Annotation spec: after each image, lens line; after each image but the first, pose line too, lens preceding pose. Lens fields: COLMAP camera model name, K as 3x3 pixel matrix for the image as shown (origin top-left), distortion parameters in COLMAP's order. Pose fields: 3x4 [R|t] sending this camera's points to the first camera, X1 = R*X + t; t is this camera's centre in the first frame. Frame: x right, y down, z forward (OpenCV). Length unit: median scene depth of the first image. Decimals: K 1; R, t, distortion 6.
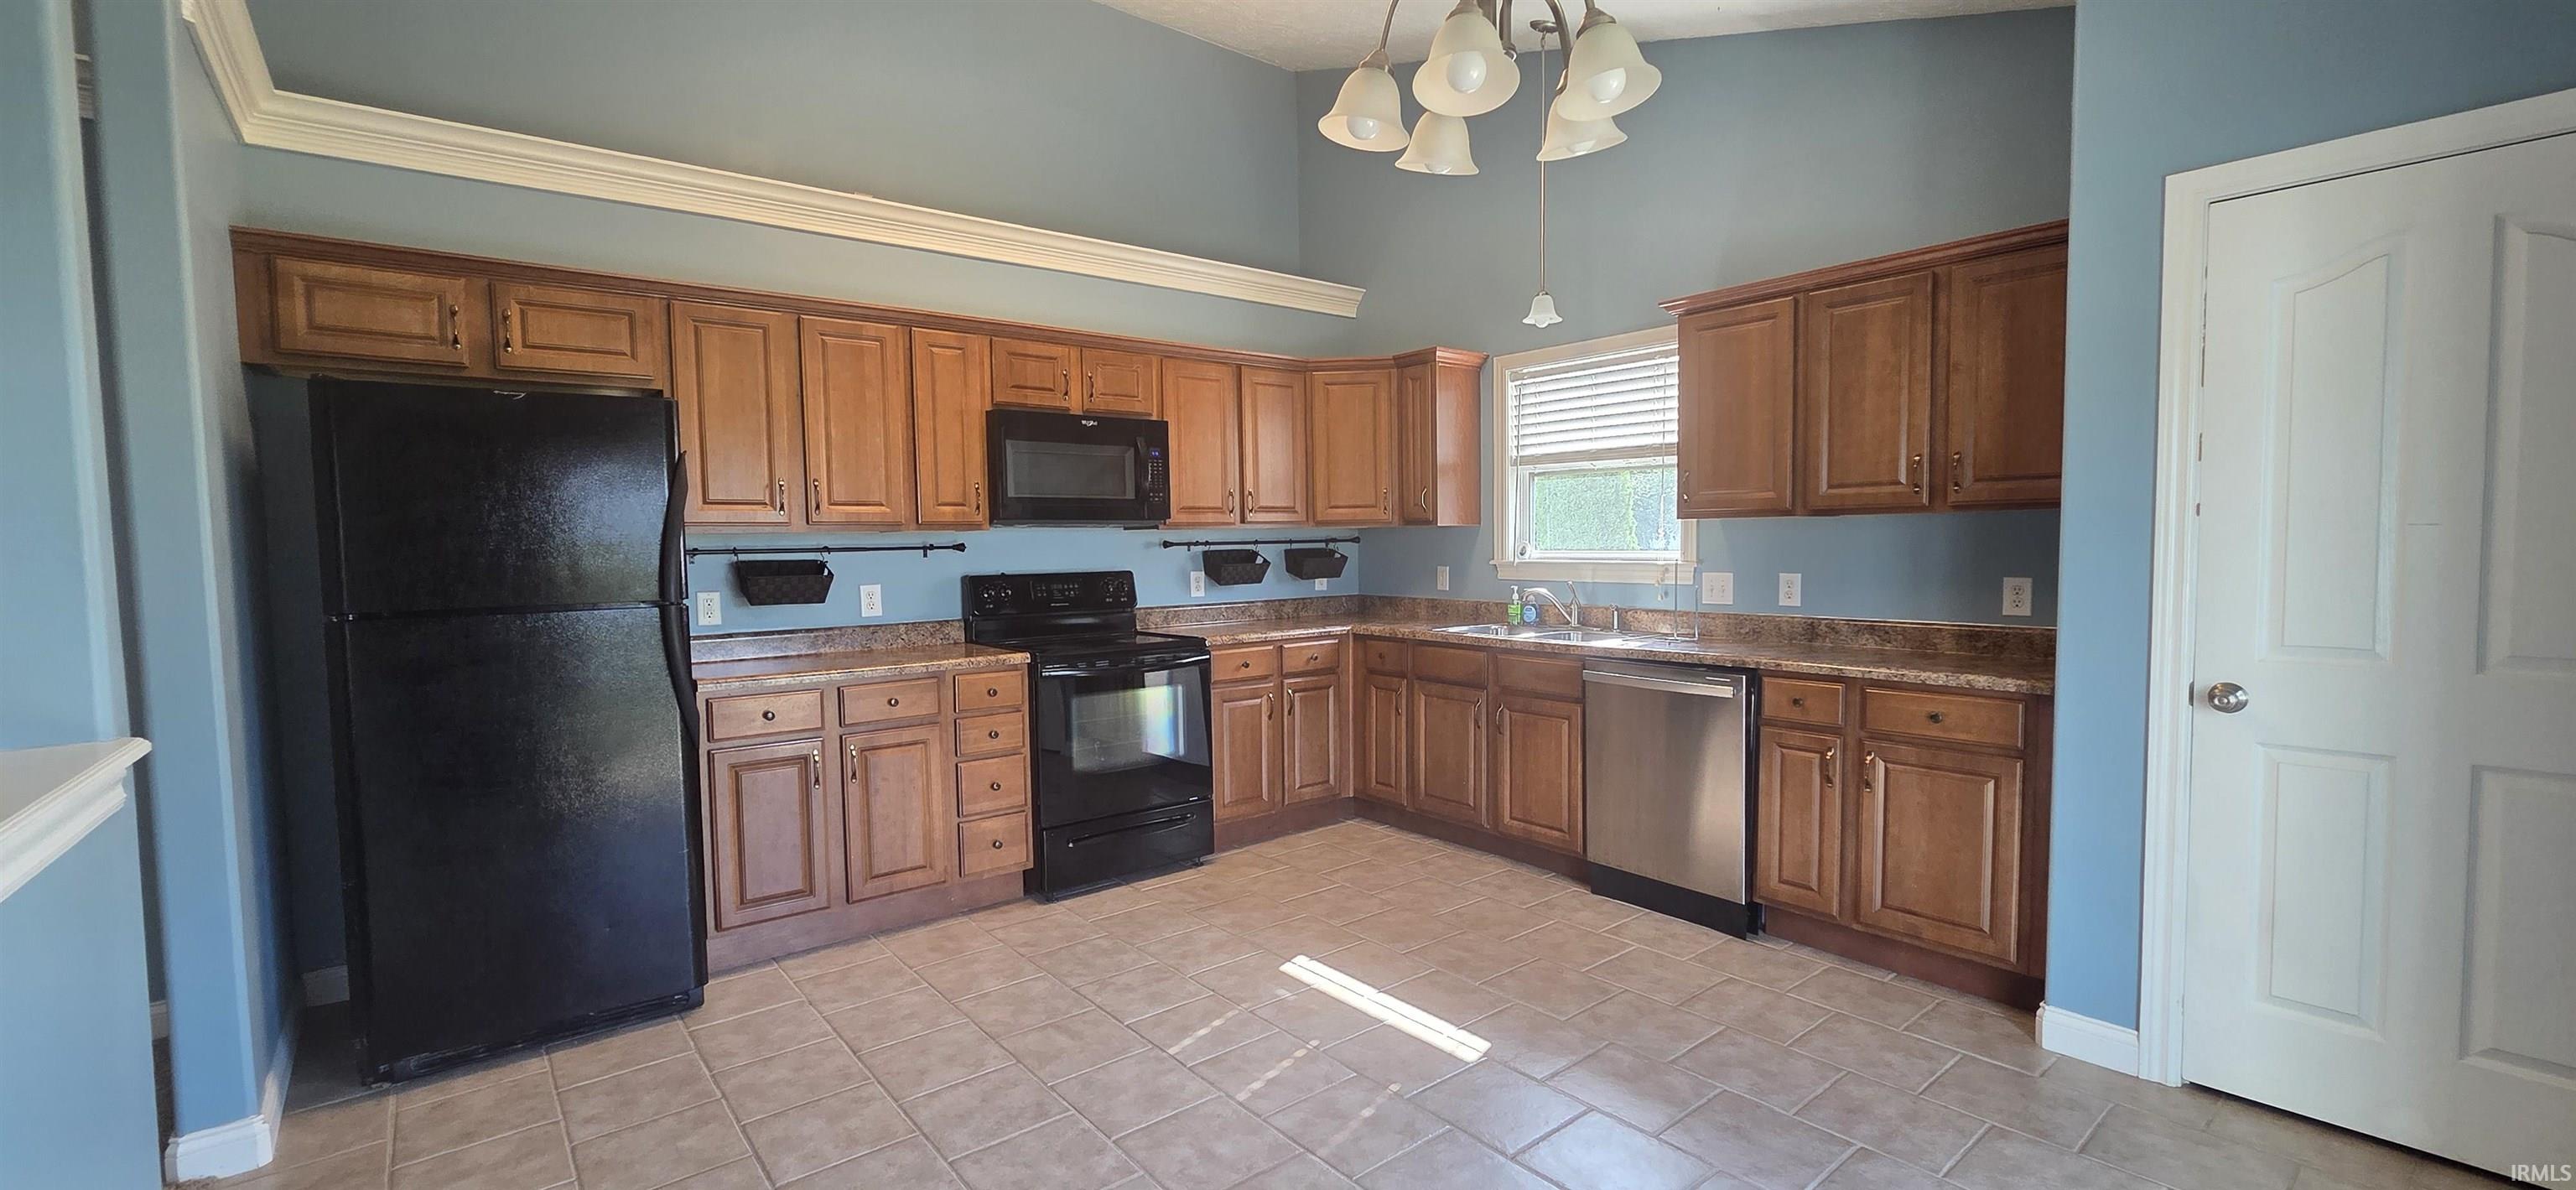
lens RADIAL K [[1055.3, 0, 1293.4], [0, 1055.3, 610.1], [0, 0, 1]] dist [-0.000307, 0.000203]
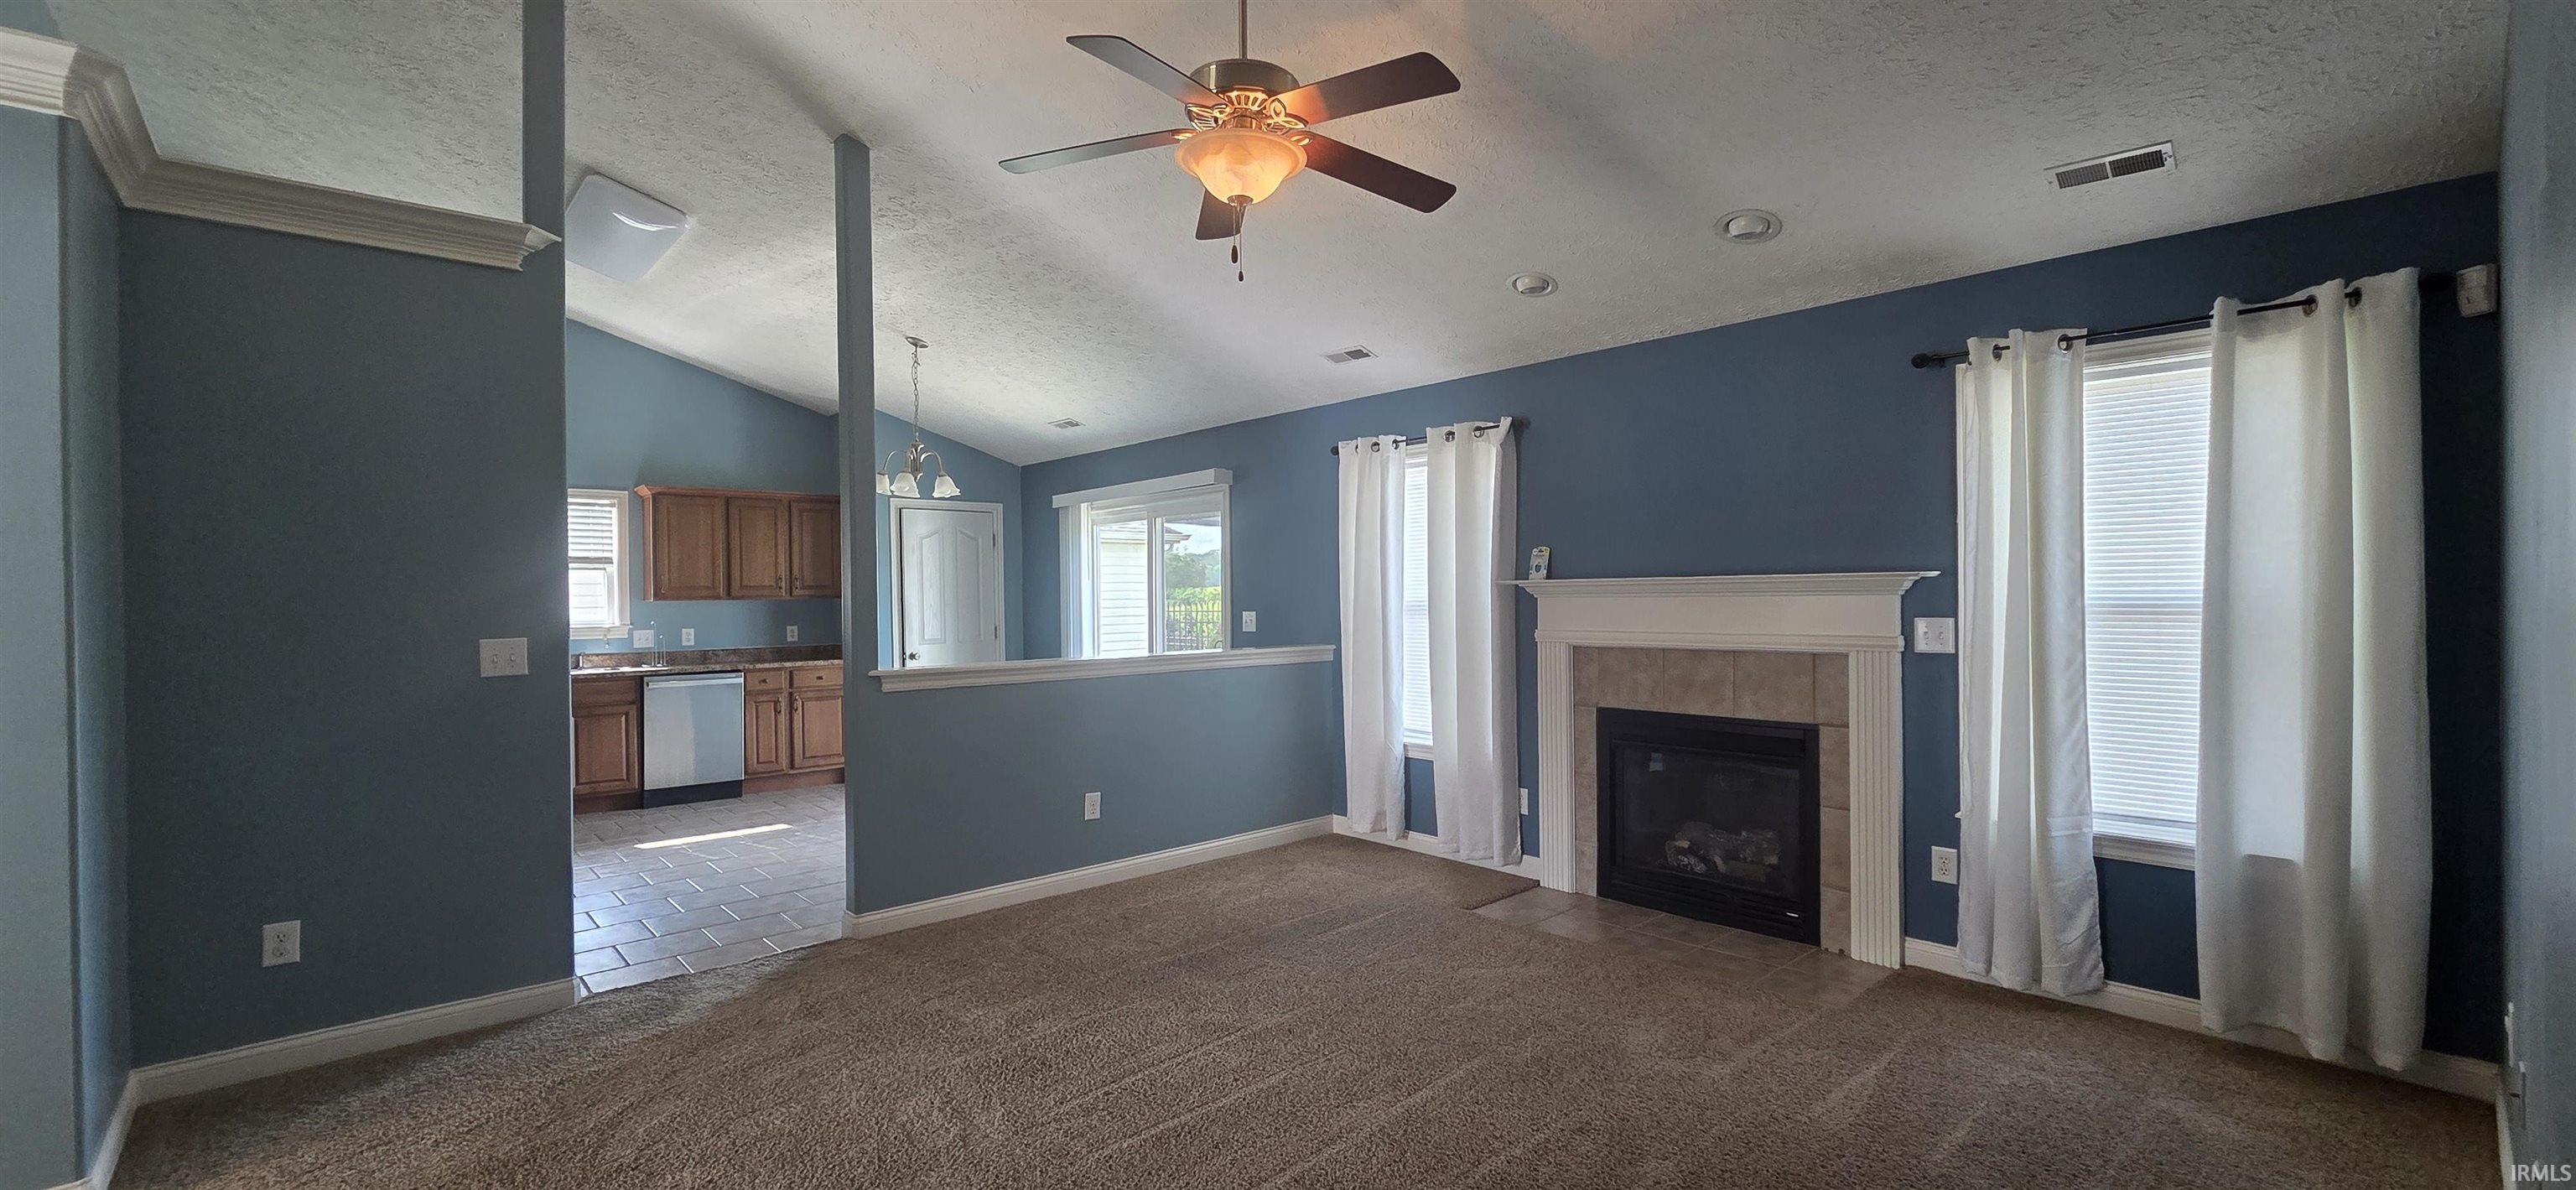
lens RADIAL K [[1055.3, 0, 1284.7], [0, 1055.3, 595.7], [0, 0, 1]] dist [-0.000307, 0.000203]
pose [[-0.046704, 0.013837, 0.998813, -1.611663], [0.083215, 0.996482, -0.009913, 0.017426], [-0.995437, 0.082653, -0.047692, -0.024251]]
